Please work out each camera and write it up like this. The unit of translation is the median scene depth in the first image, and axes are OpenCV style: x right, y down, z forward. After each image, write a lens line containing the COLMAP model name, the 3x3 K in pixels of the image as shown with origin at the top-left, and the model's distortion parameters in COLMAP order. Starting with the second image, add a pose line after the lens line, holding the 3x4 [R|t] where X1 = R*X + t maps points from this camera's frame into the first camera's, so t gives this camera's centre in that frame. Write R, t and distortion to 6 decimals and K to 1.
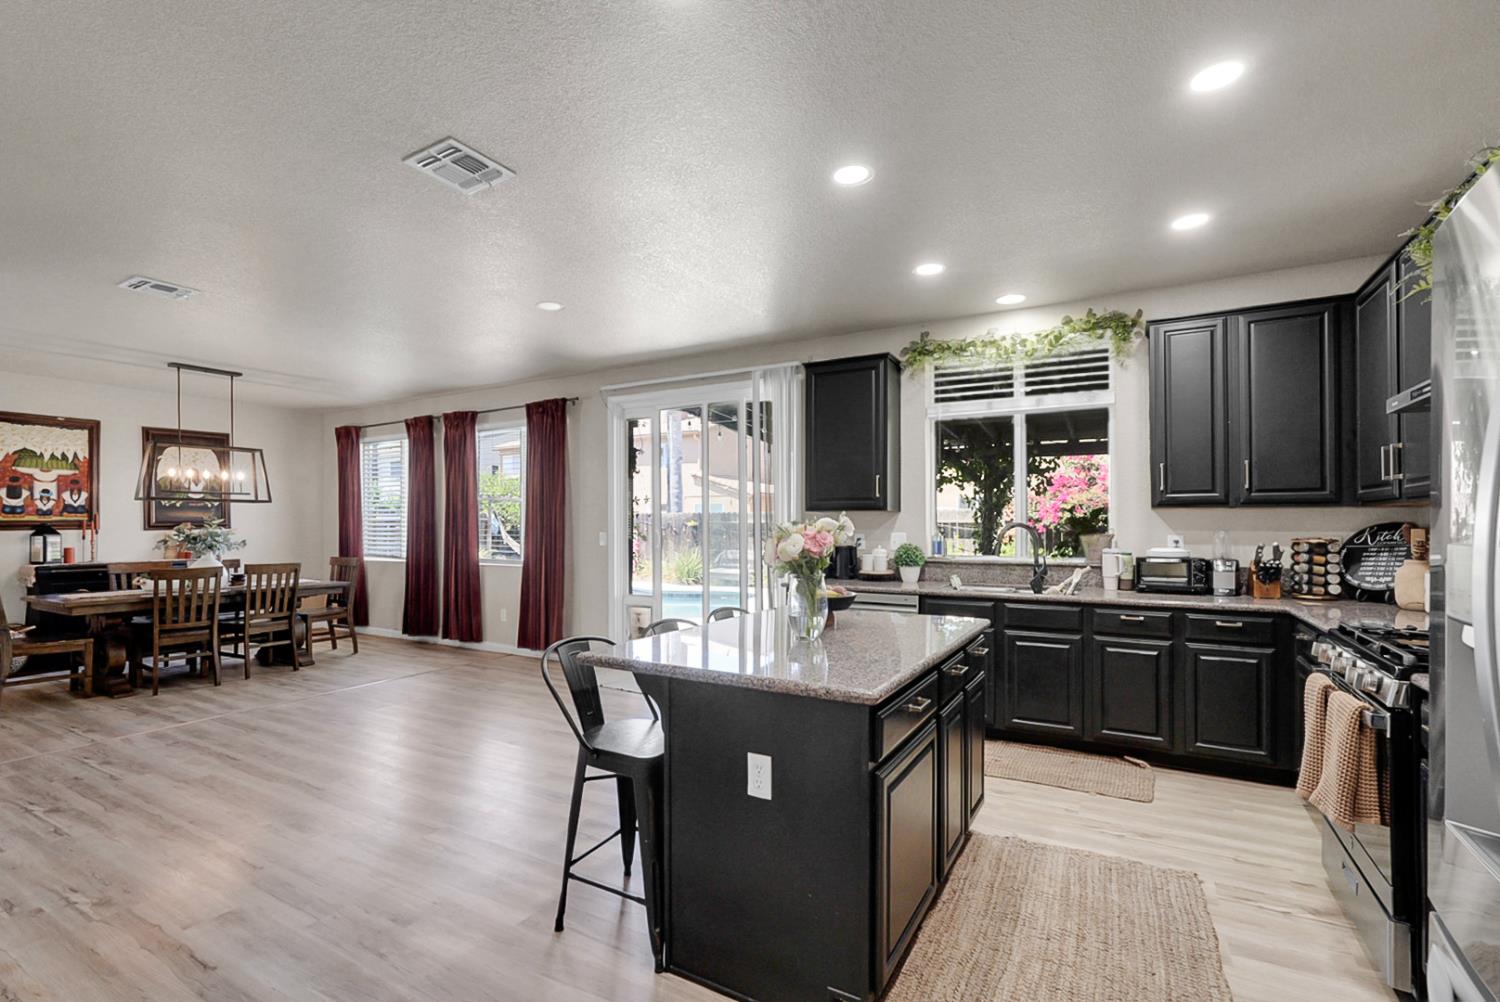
lens RADIAL K [[667.4, 0, 746.8], [0, 667.4, 511.1], [0, 0, 1]] dist [0.000052, 0.001018]
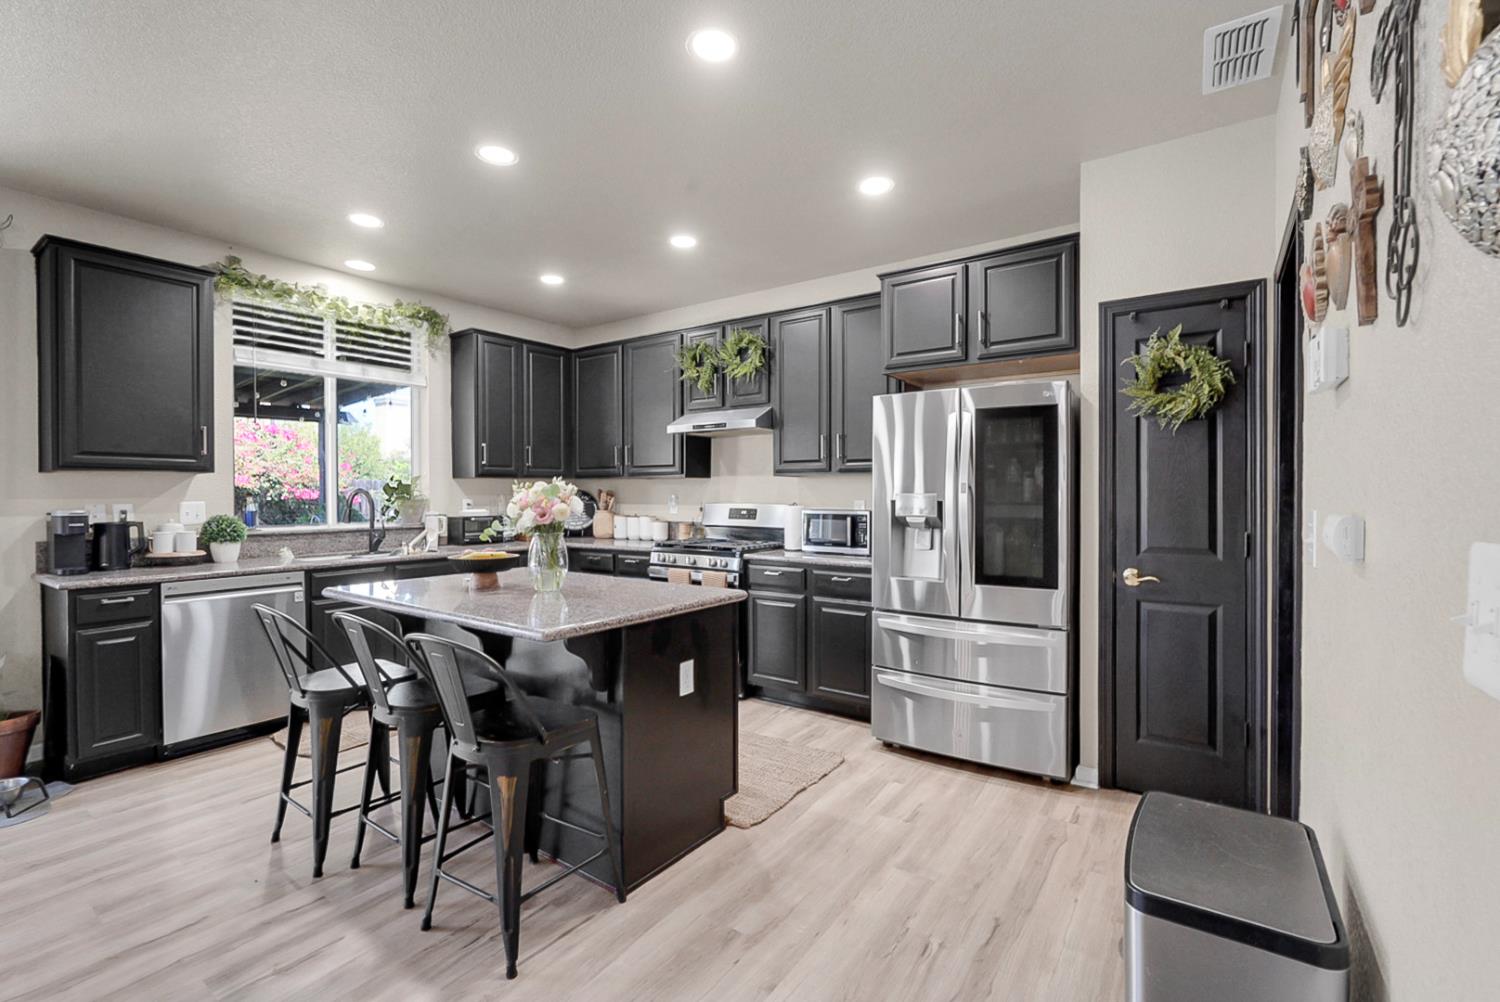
lens RADIAL K [[661.5, 0, 748.8], [0, 661.5, 495.5], [0, 0, 1]] dist [-0.002091, 0.000367]
pose [[0.101047, -0.007111, 0.994856, -0.437193], [-0.018047, 0.999797, 0.008979, 0.006492], [-0.994718, -0.018861, 0.100898, 0.259143]]
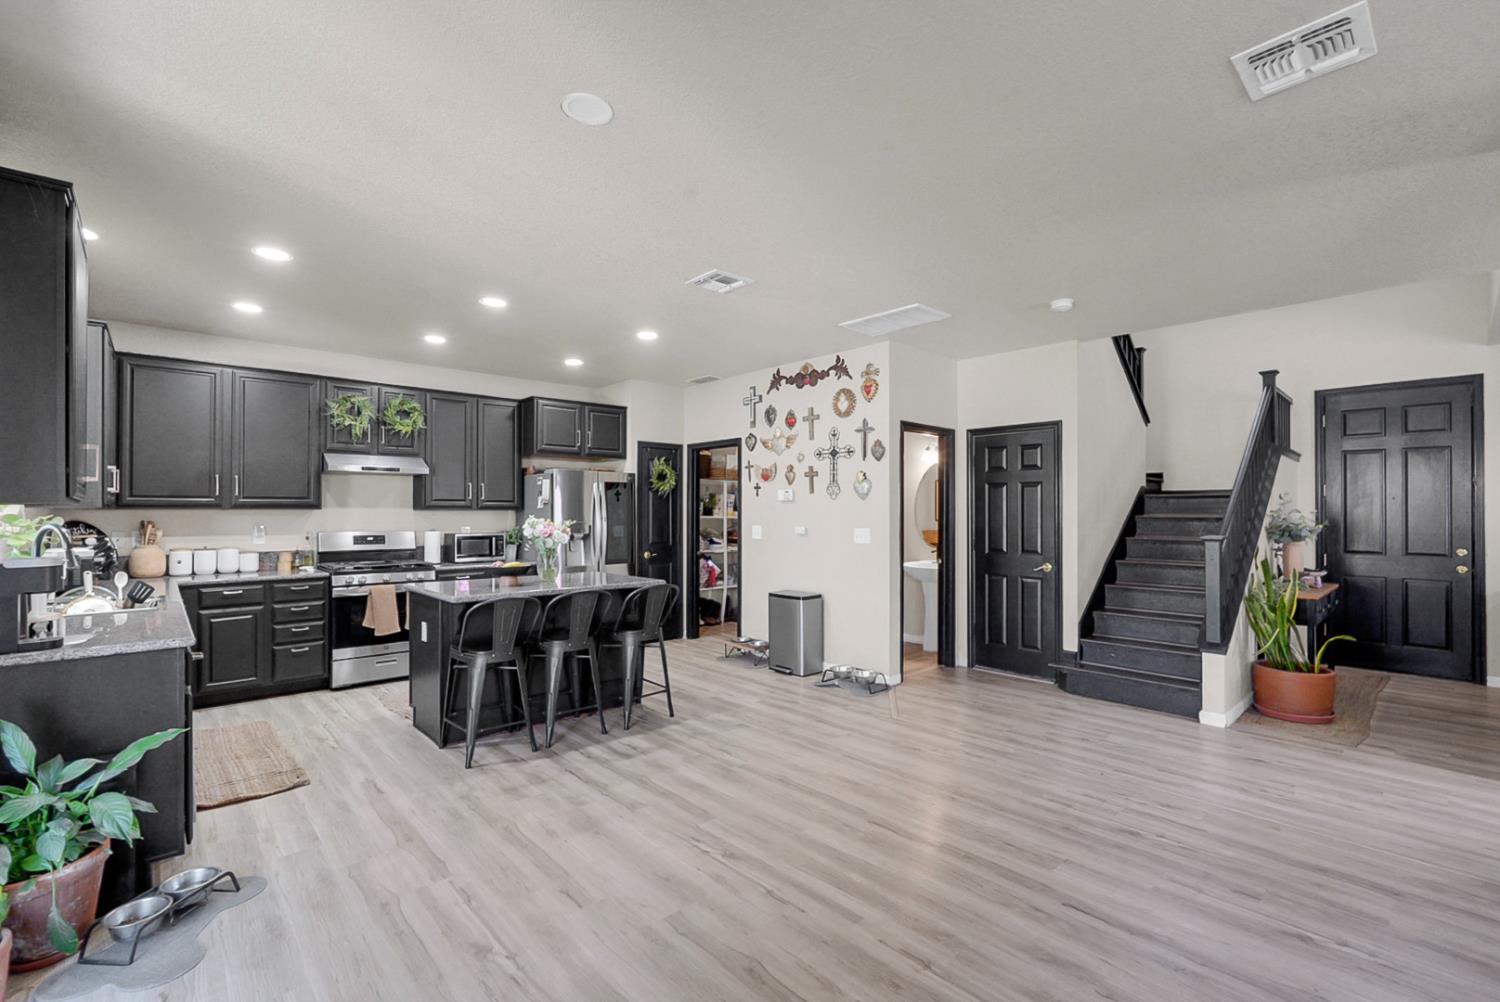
lens RADIAL K [[655.8, 0, 749.7], [0, 655.8, 514.2], [0, 0, 1]] dist [-0.002091, 0.000686]
pose [[-0.952306, -0.000673, 0.305144, -0.465572], [-0.007103, 0.999775, -0.019963, 0.014340], [-0.305062, -0.021178, -0.952097, 1.177557]]
